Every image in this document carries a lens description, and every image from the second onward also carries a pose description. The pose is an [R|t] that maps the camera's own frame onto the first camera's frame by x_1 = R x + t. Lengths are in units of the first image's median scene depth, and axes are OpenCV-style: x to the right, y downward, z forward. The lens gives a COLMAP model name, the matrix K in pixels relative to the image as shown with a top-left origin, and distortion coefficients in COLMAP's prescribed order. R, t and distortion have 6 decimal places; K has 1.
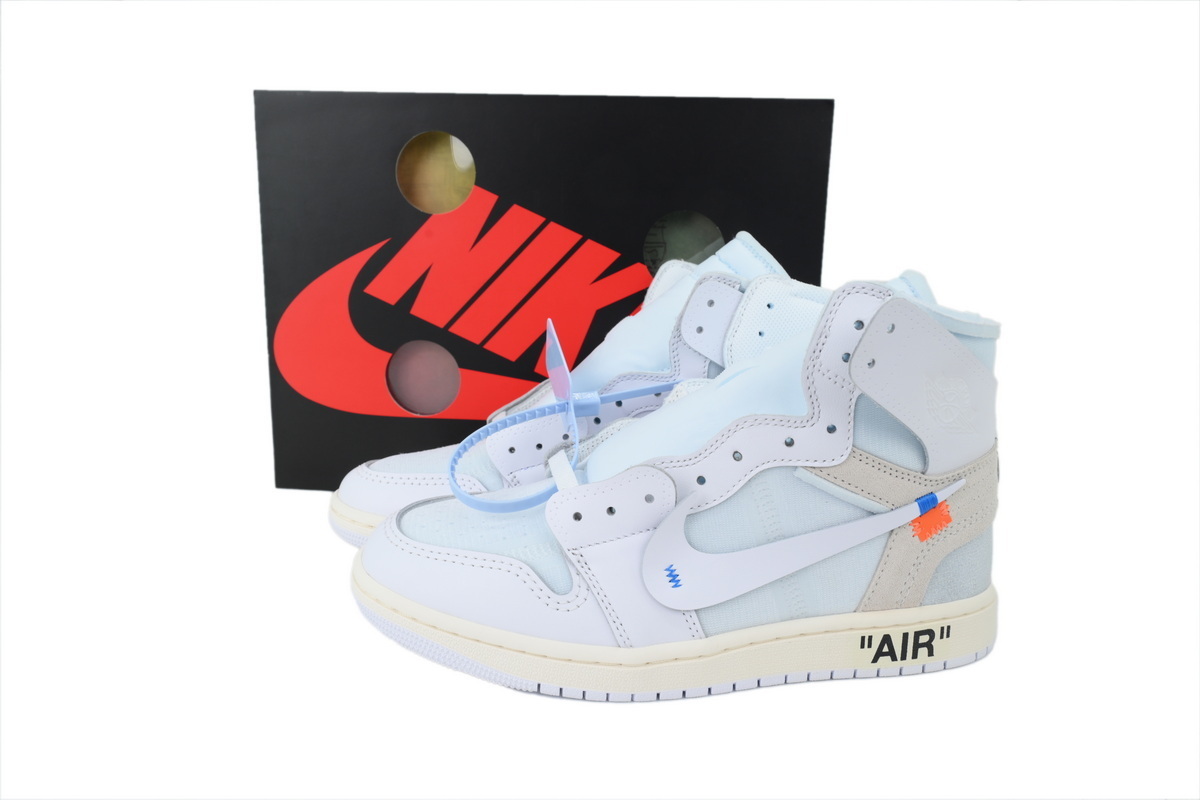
lens RADIAL K [[863.4, 0, 600.0], [0, 863.4, 400.0], [0, 0, 1]] dist [0.055947, -0.001156]
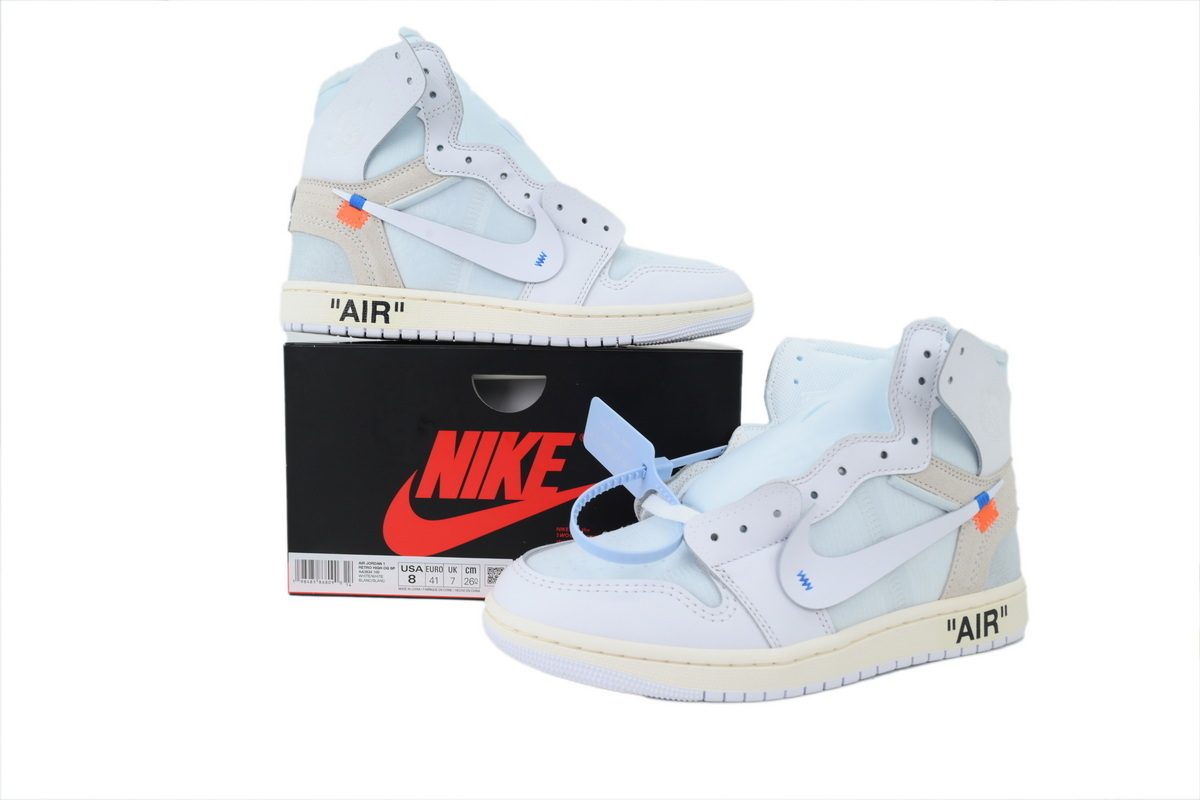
lens RADIAL K [[863.4, 0, 600.0], [0, 863.4, 400.0], [0, 0, 1]] dist [0.055947, -0.001156]
pose [[0.973228, -0.060340, 0.221778, -0.416076], [0.089458, 0.988282, -0.123680, 0.085684], [-0.211717, 0.140208, 0.967222, -0.083827]]
